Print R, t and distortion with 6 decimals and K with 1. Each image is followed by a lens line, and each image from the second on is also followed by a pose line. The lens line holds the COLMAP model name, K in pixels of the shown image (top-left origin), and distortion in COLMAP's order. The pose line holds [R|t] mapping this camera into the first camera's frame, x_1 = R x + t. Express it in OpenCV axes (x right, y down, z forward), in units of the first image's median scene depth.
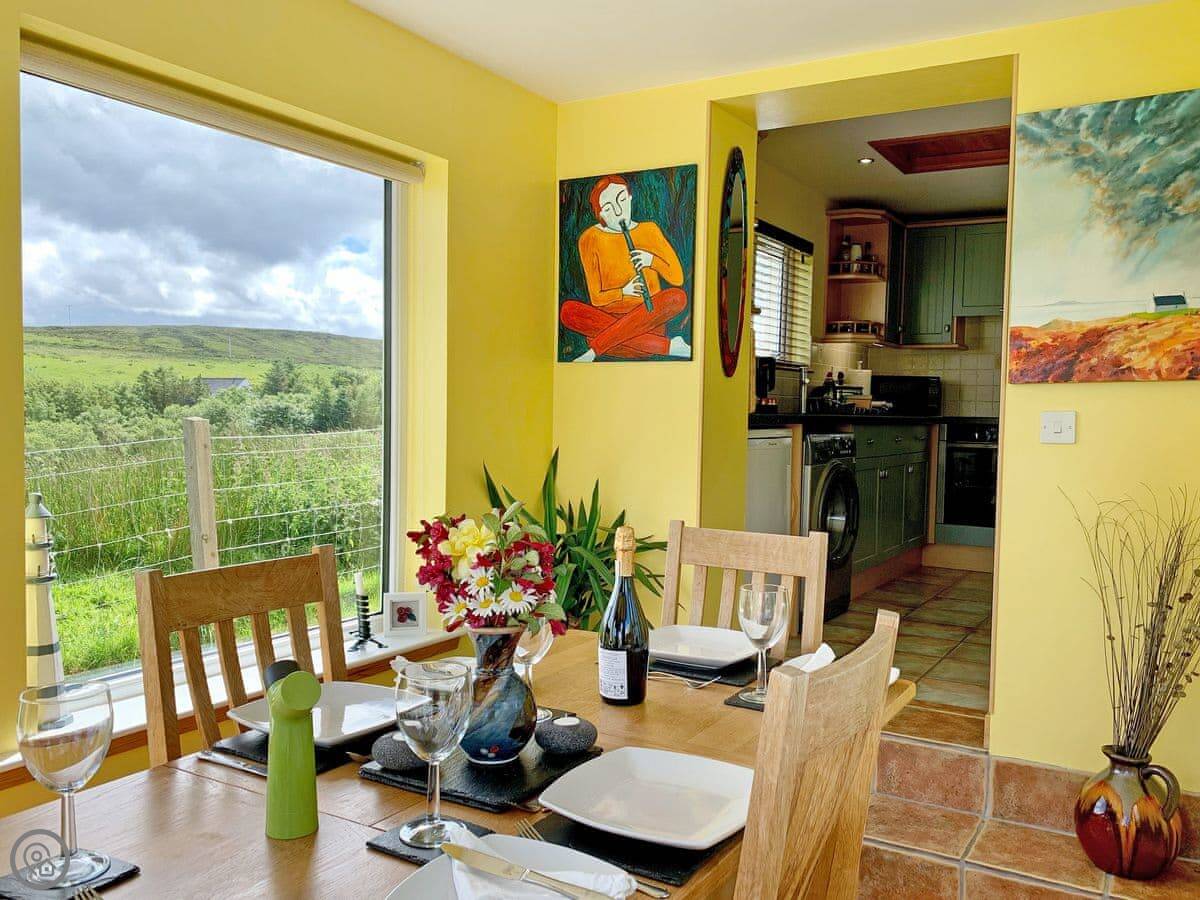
lens RADIAL K [[991.7, 0, 600.0], [0, 991.7, 450.0], [0, 0, 1]] dist [-0.002555, -0.001270]
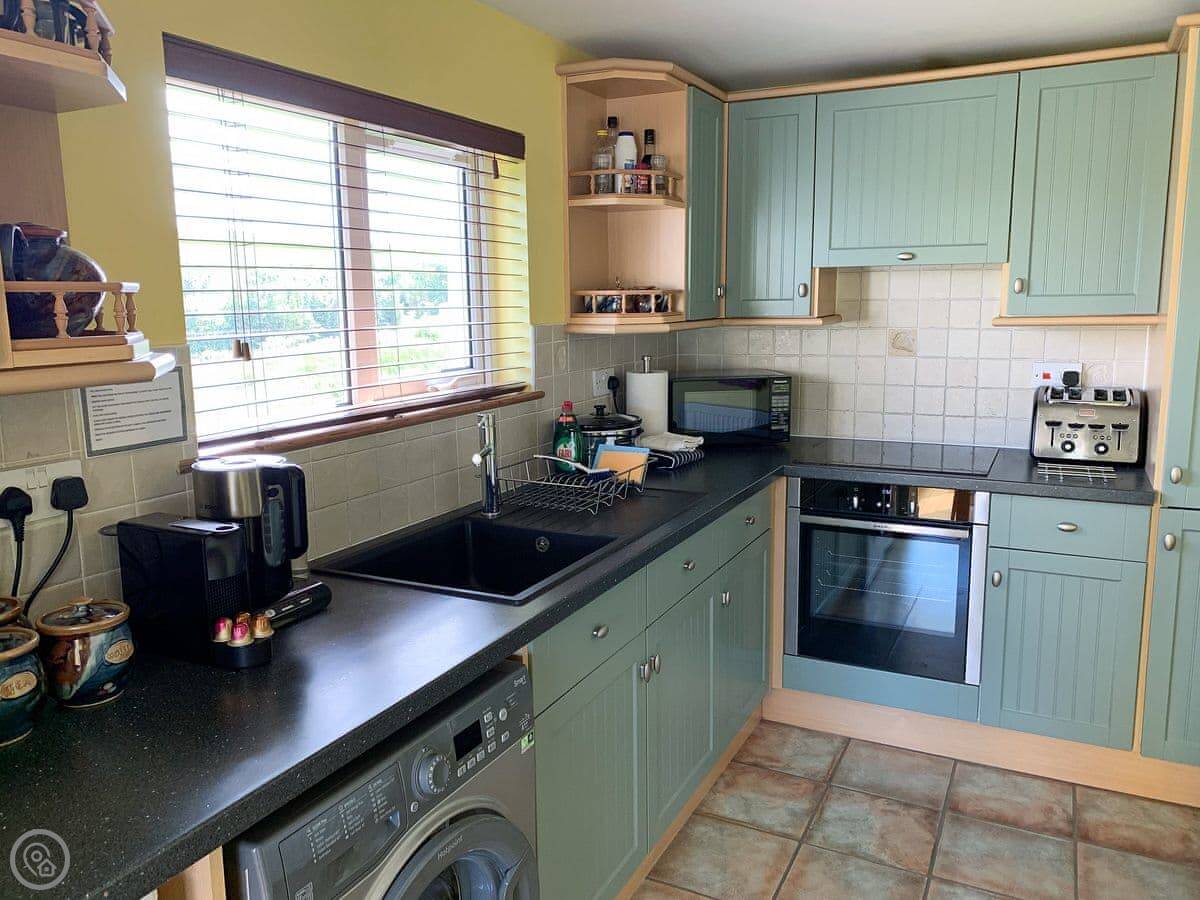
lens RADIAL K [[922.0, 0, 600.0], [0, 922.0, 450.0], [0, 0, 1]] dist [-0.006917, -0.000395]
pose [[0.995103, -0.048585, 0.086077, 0.214567], [0.037396, 0.991179, 0.127141, -0.116751], [-0.091495, -0.123300, 0.988143, 0.558644]]
